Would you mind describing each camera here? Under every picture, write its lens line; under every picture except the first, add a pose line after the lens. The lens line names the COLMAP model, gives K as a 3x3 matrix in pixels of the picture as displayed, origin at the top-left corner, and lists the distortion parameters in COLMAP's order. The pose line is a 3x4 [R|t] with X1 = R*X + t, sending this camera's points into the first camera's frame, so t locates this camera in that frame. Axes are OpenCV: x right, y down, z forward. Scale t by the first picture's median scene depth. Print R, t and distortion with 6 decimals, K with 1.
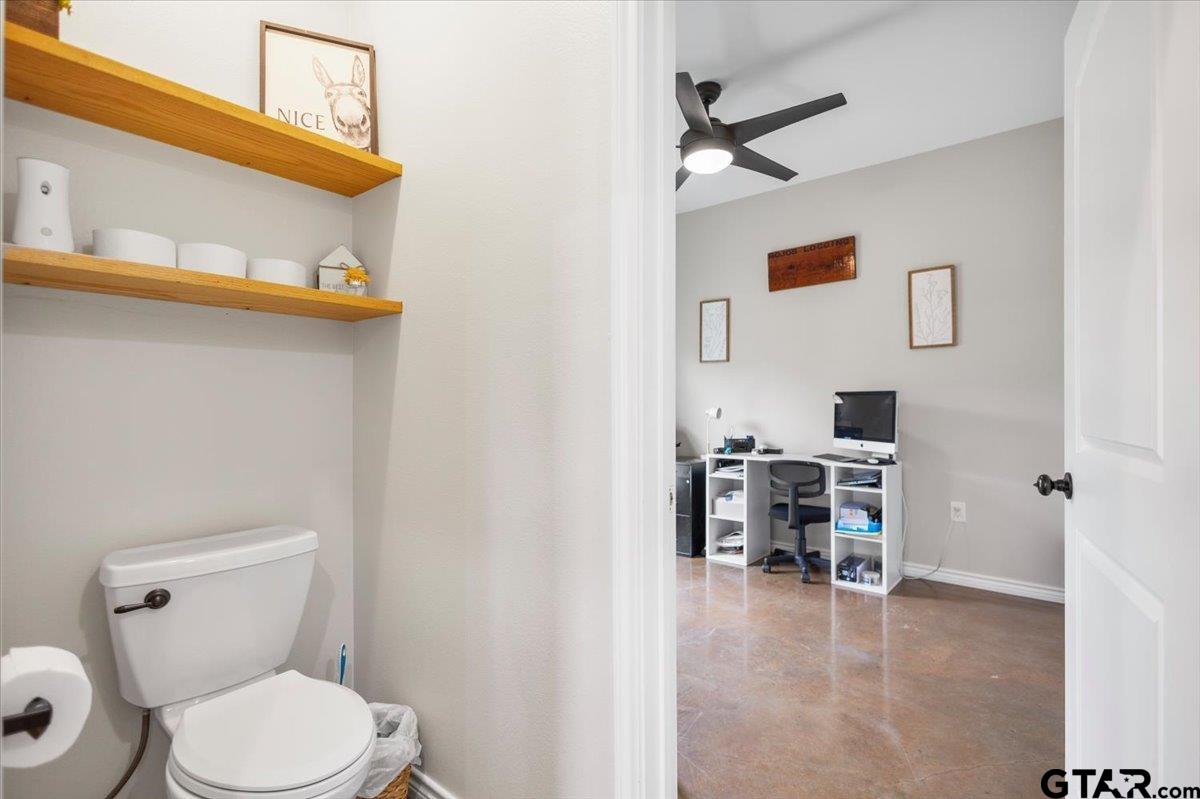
lens RADIAL K [[554.7, 0, 599.4], [0, 554.7, 399.2], [0, 0, 1]] dist [0.002865, 0.000727]
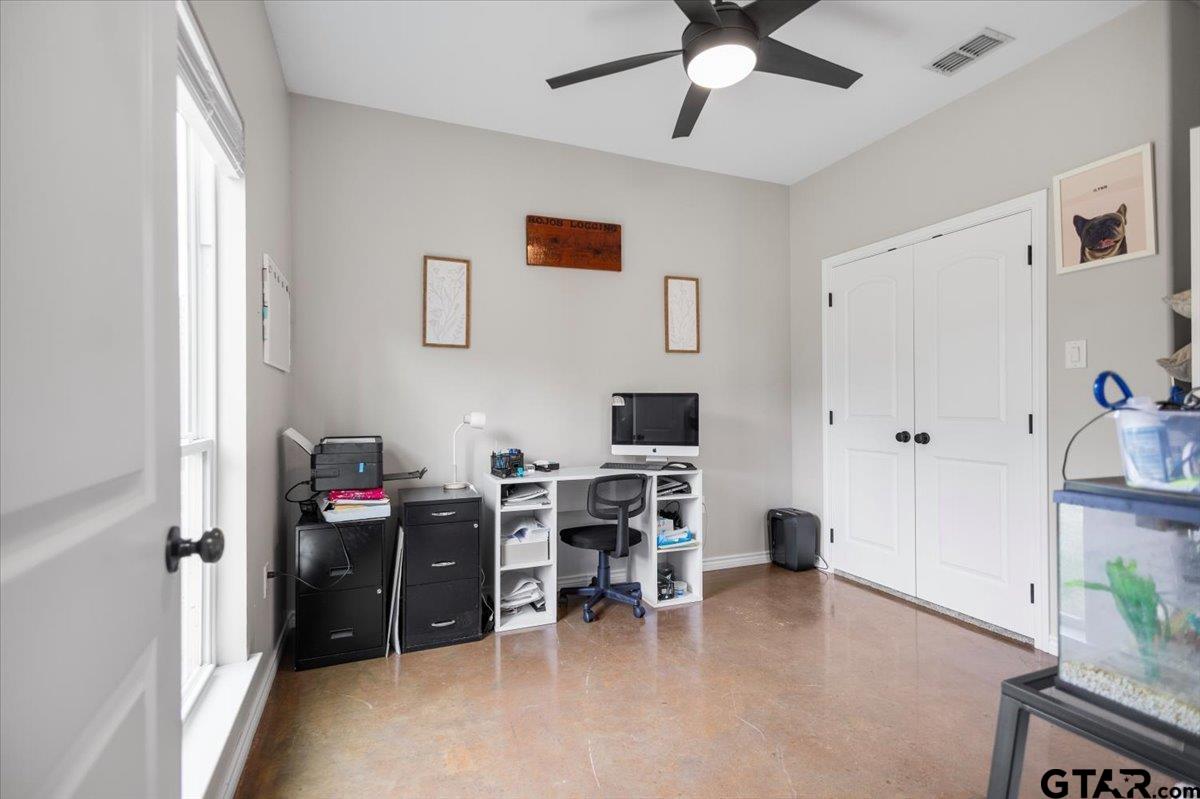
lens RADIAL K [[554.7, 0, 593.9], [0, 554.7, 398.9], [0, 0, 1]] dist [0.002865, 0.000727]
pose [[0.469994, 0.010625, 0.882605, -0.386730], [-0.003303, 0.999942, -0.010279, 0.005710], [-0.882663, 0.001916, 0.470002, 0.619161]]
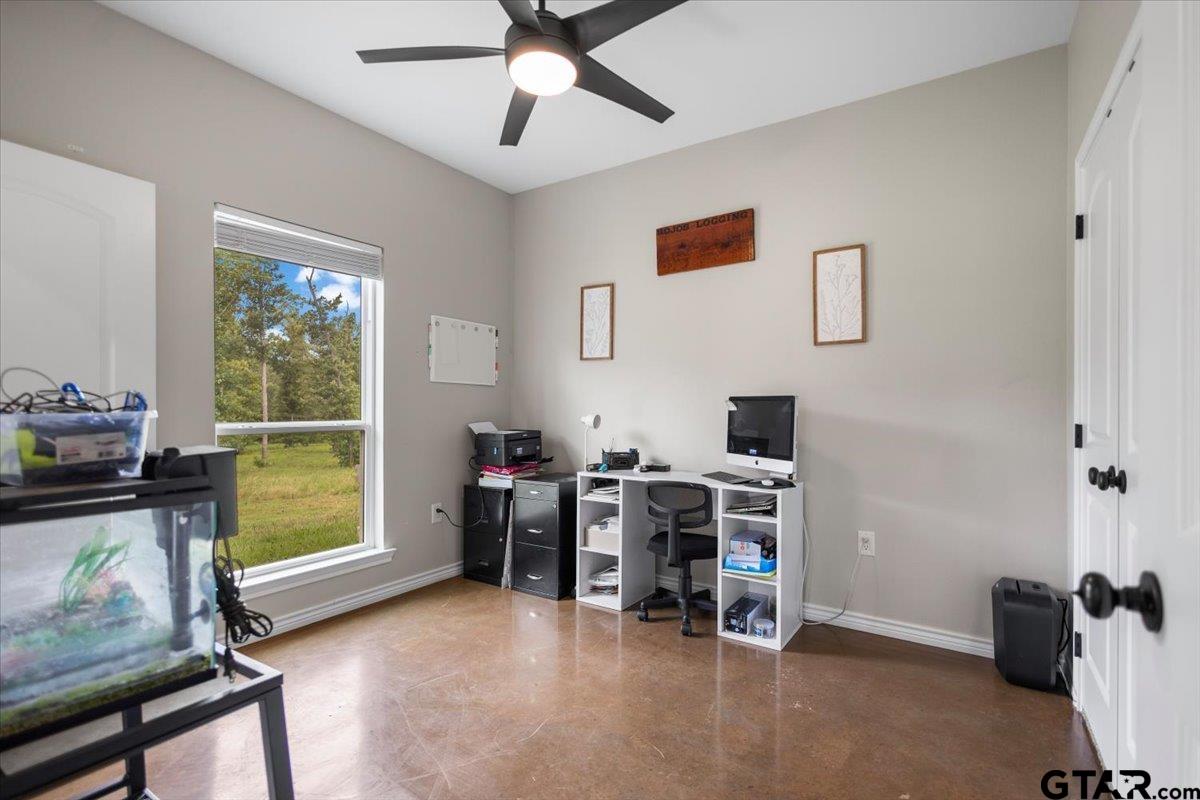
lens RADIAL K [[554.7, 0, 602.4], [0, 554.7, 403.7], [0, 0, 1]] dist [0.002865, 0.000727]
pose [[0.993532, 0.008228, 0.113254, 0.147956], [-0.008322, 0.999965, 0.000364, -0.001411], [-0.113247, -0.001305, 0.993566, 0.207202]]
